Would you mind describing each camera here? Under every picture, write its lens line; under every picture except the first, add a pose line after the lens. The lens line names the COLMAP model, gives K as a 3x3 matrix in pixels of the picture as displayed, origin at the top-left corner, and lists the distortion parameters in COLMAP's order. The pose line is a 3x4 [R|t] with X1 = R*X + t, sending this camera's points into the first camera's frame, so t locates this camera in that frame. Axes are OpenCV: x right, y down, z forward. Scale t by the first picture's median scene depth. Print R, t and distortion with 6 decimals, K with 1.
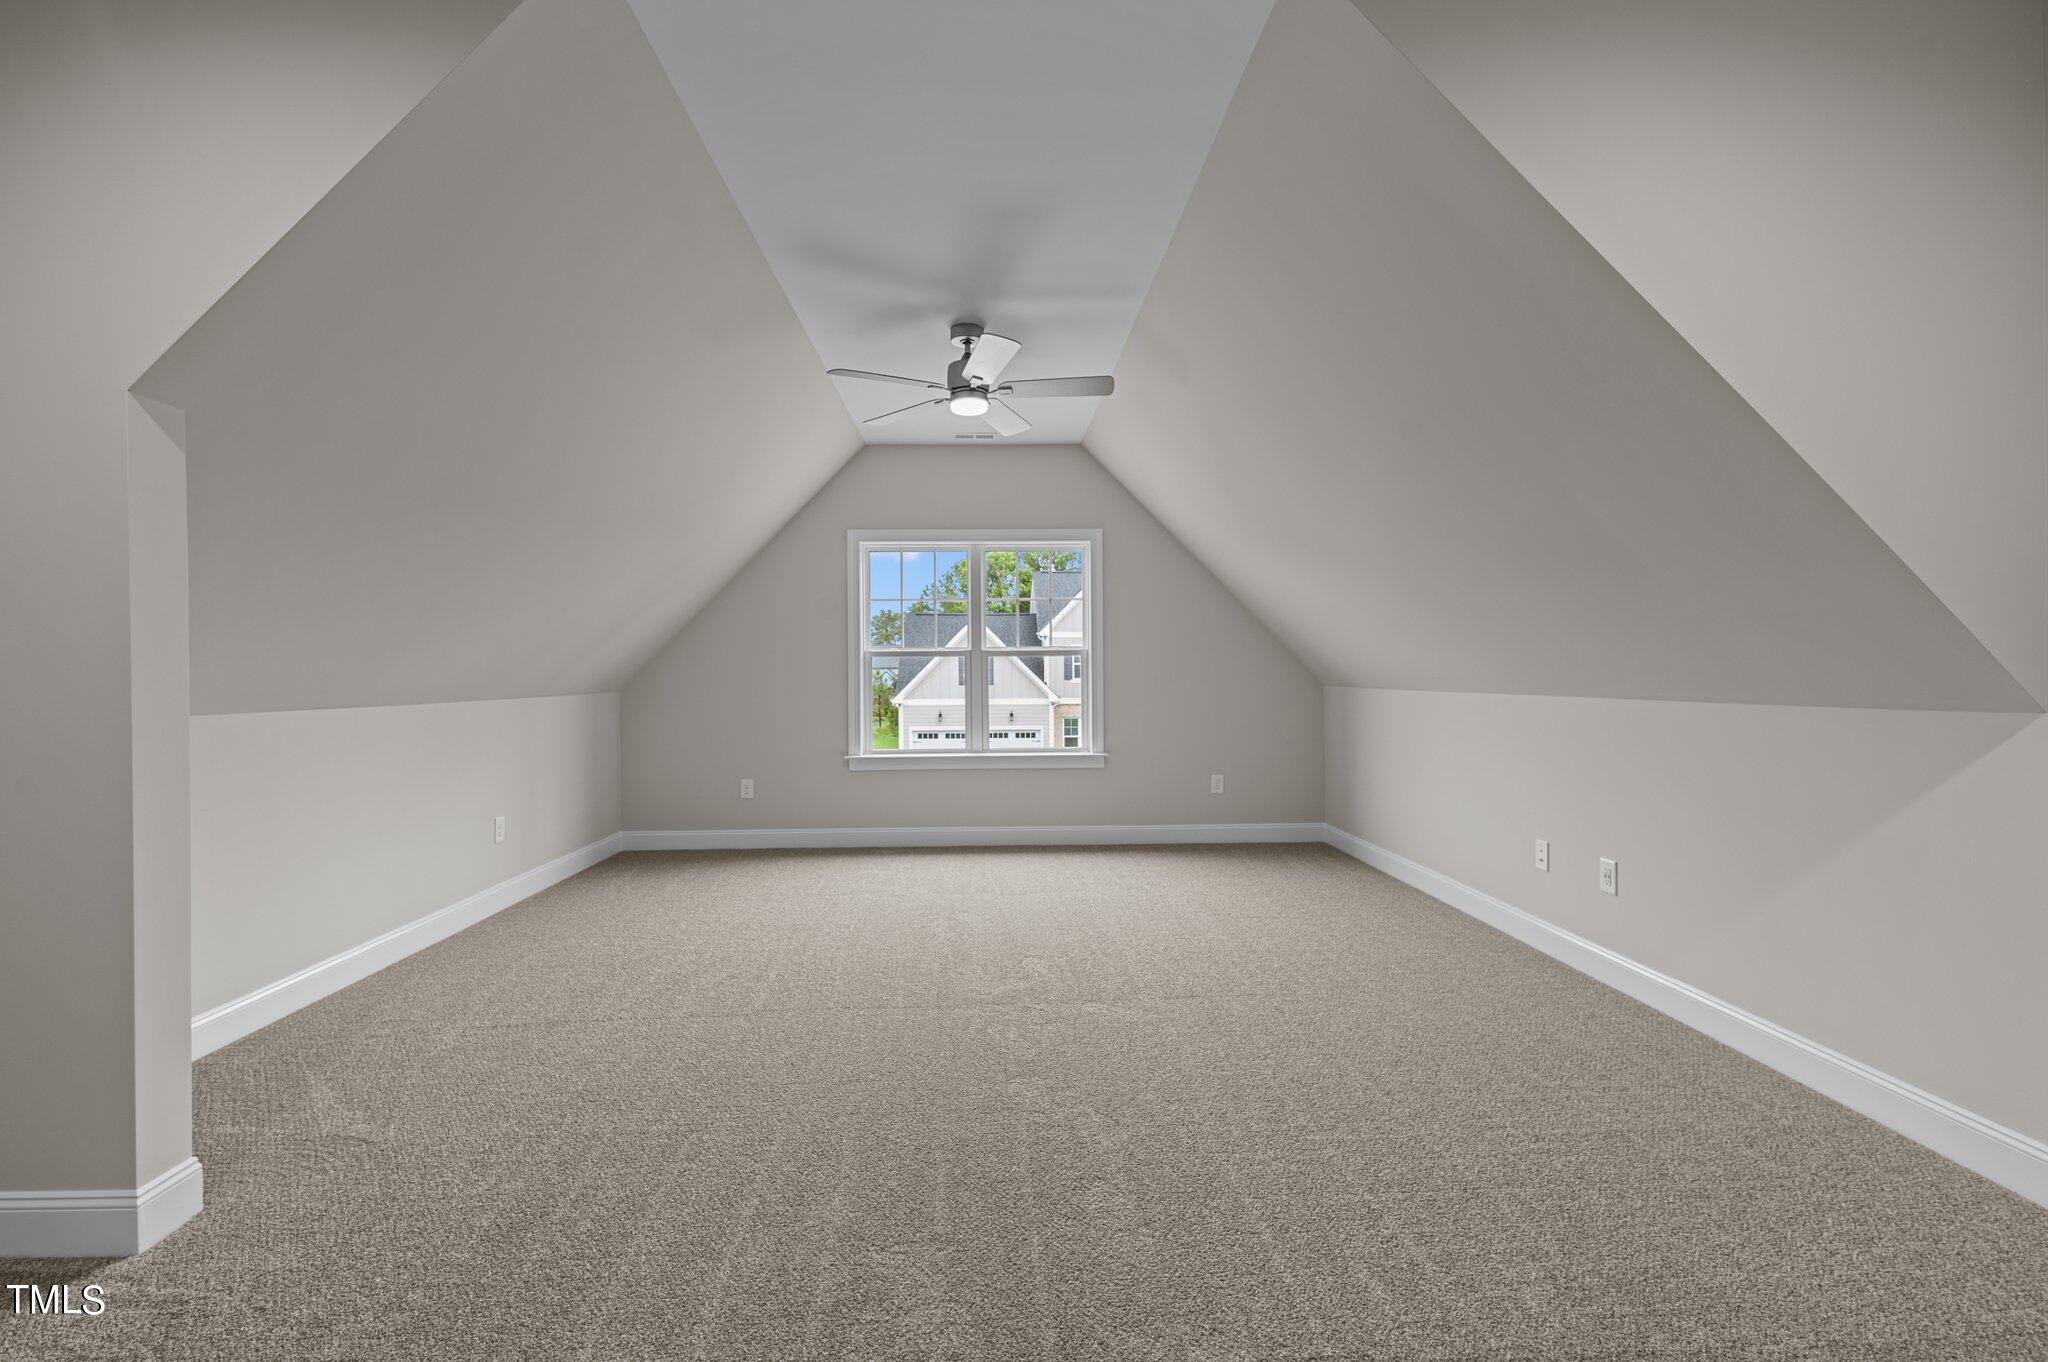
lens RADIAL K [[892.2, 0, 996.2], [0, 892.2, 677.9], [0, 0, 1]] dist [0.007630, -0.002661]
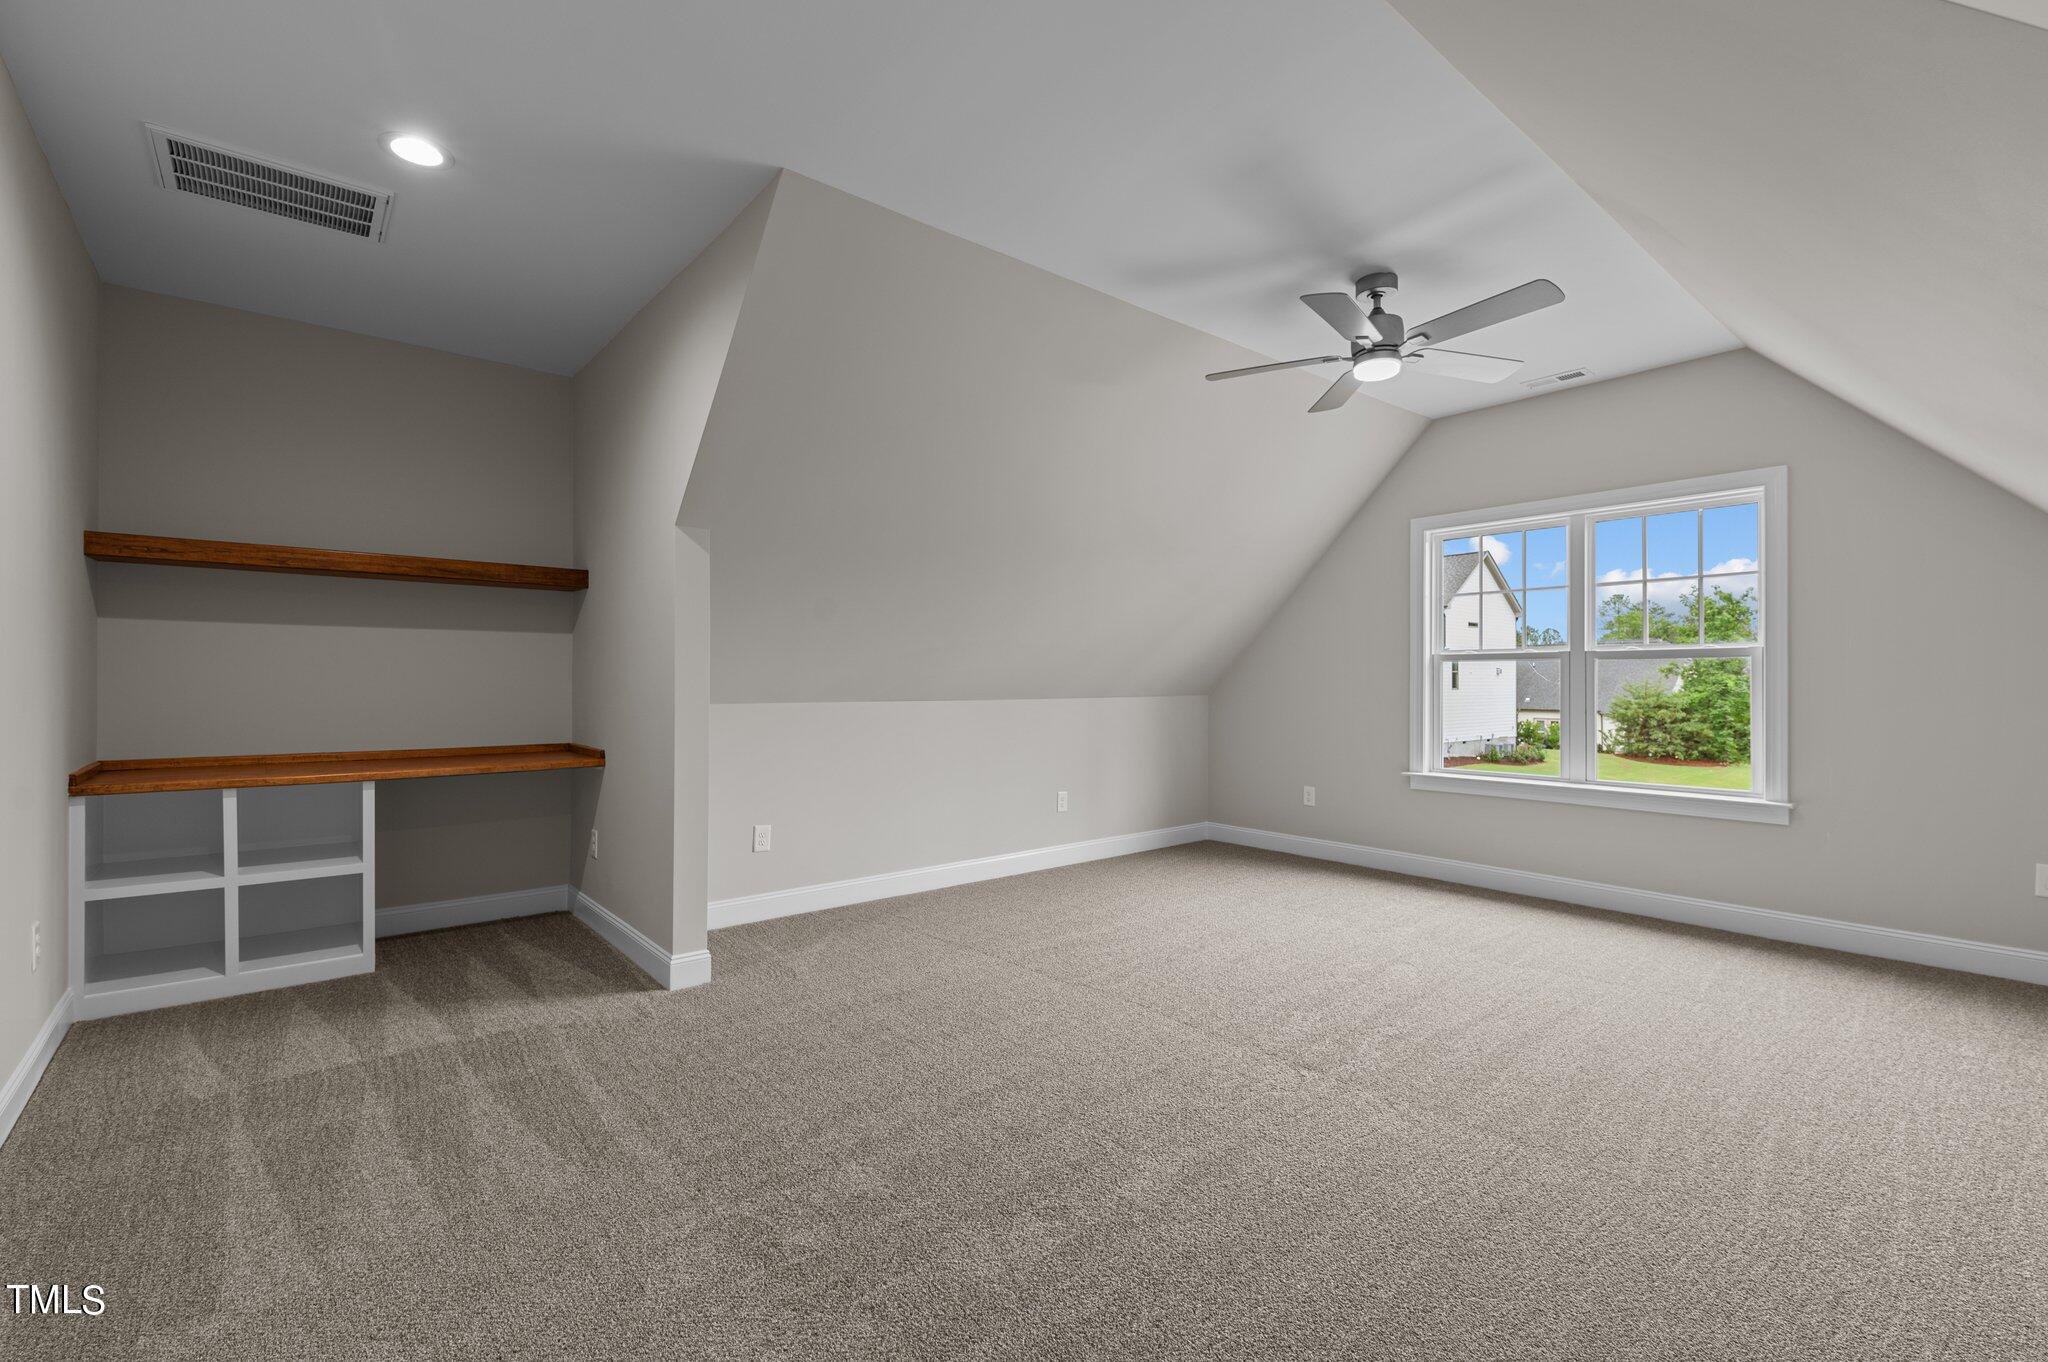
lens RADIAL K [[892.2, 0, 1013.0], [0, 892.2, 677.5], [0, 0, 1]] dist [0.007630, -0.002661]
pose [[0.613282, 0.005916, -0.789842, 0.318820], [-0.008641, 0.999962, 0.000780, -0.004406], [0.789817, 0.006346, 0.613310, 0.143449]]
